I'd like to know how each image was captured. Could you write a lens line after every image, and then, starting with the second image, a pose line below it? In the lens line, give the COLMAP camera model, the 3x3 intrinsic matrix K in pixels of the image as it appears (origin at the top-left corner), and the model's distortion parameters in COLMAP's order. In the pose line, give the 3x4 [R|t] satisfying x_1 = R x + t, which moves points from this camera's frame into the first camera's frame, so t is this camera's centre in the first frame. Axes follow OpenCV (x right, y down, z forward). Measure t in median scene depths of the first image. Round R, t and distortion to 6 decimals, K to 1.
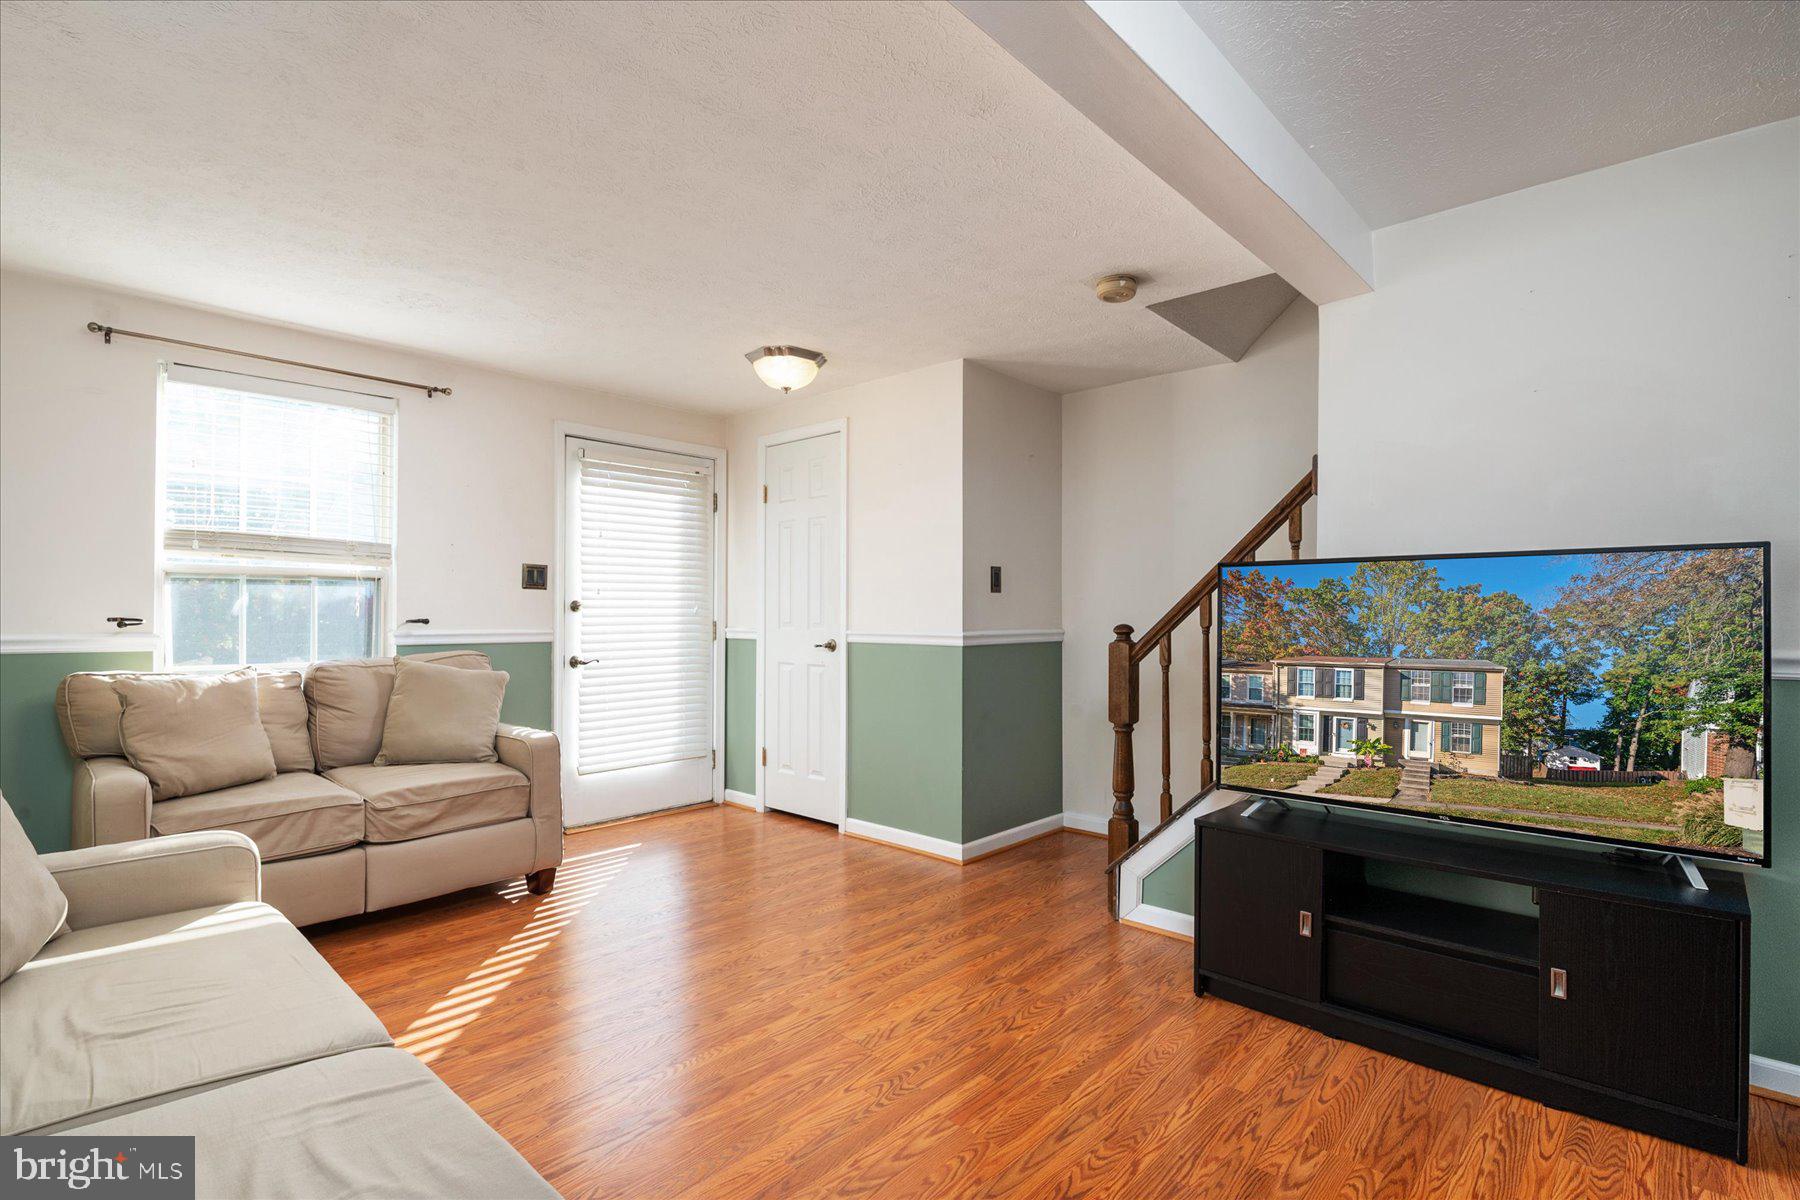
lens RADIAL K [[838.0, 0, 893.8], [0, 838.0, 614.3], [0, 0, 1]] dist [0.001014, -0.003238]
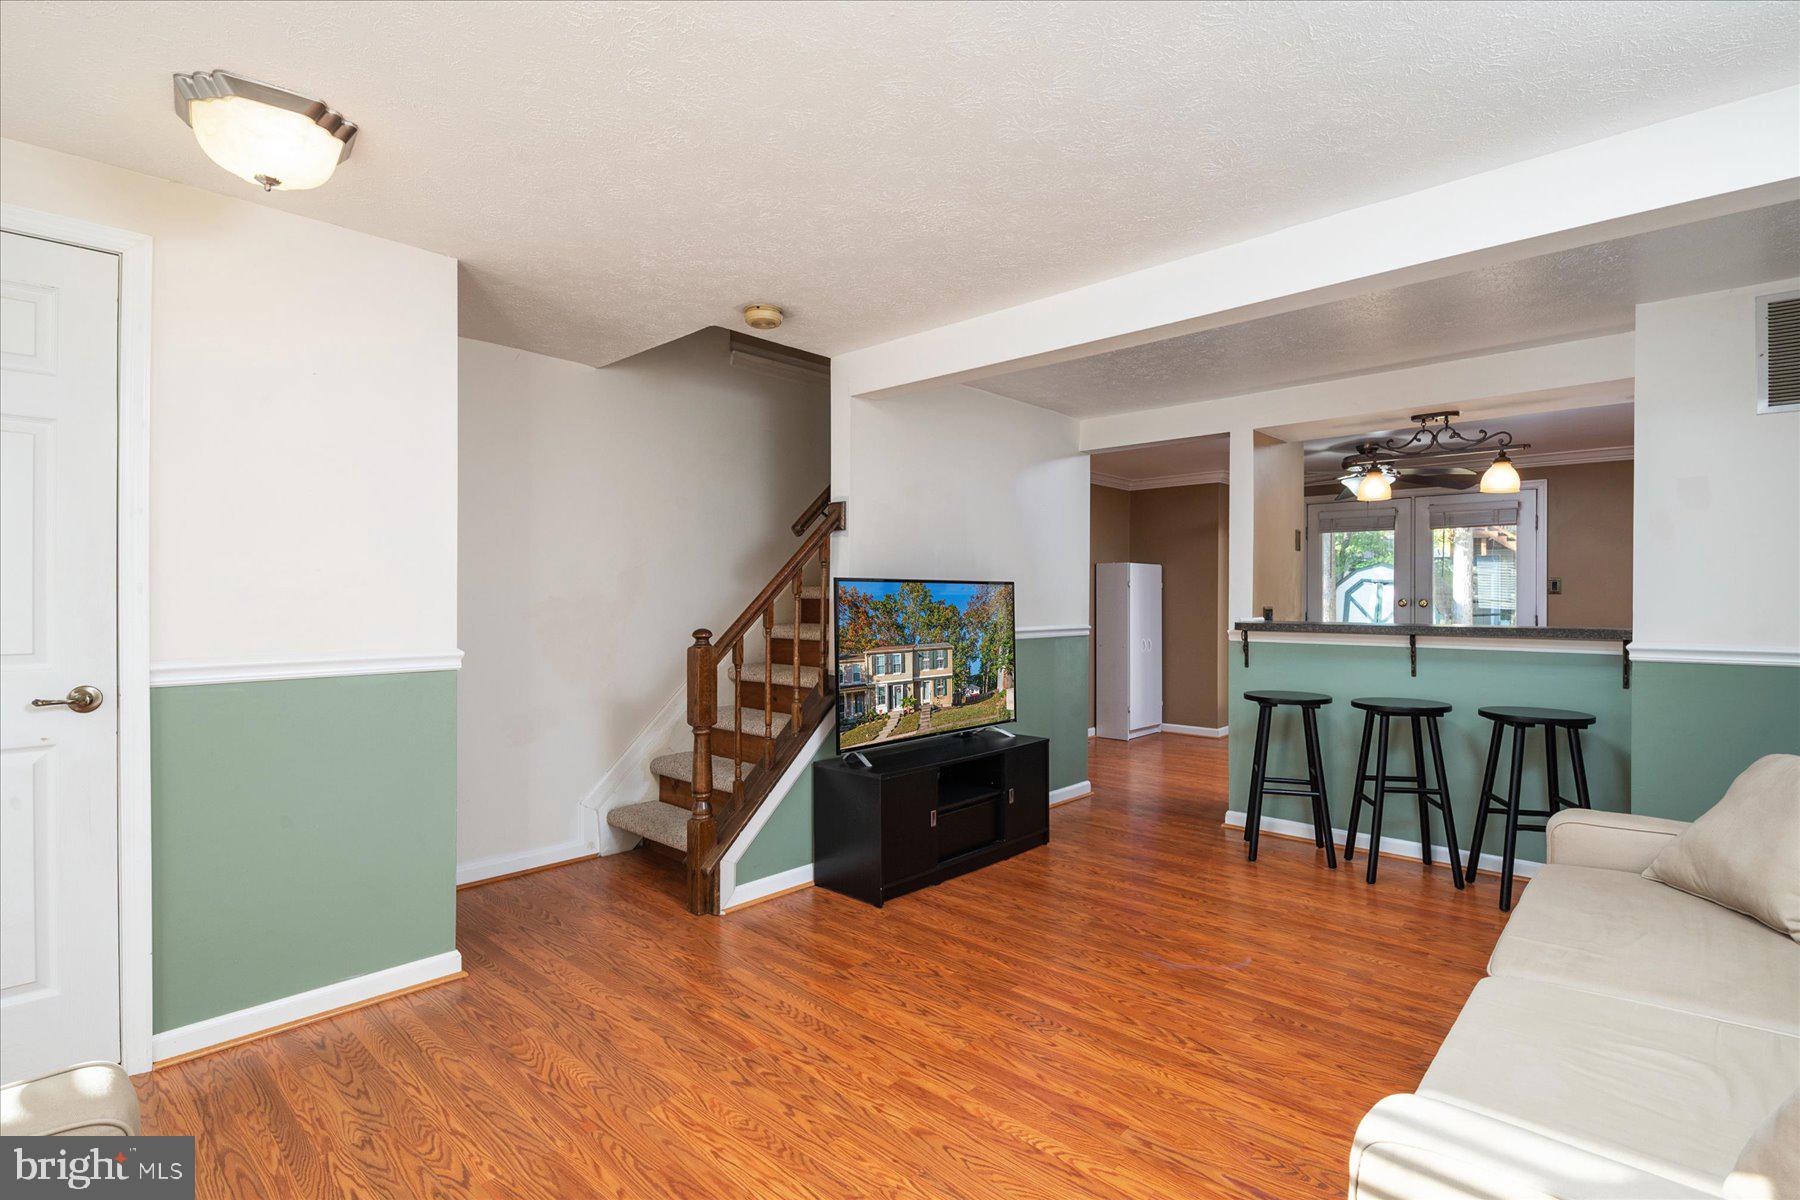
lens RADIAL K [[838.0, 0, 894.7], [0, 838.0, 593.2], [0, 0, 1]] dist [0.001014, -0.003238]
pose [[-0.012362, 0.014486, 0.999819, -1.010339], [-0.006920, 0.999870, -0.014573, -0.023122], [-0.999900, -0.007099, -0.012260, 1.039526]]
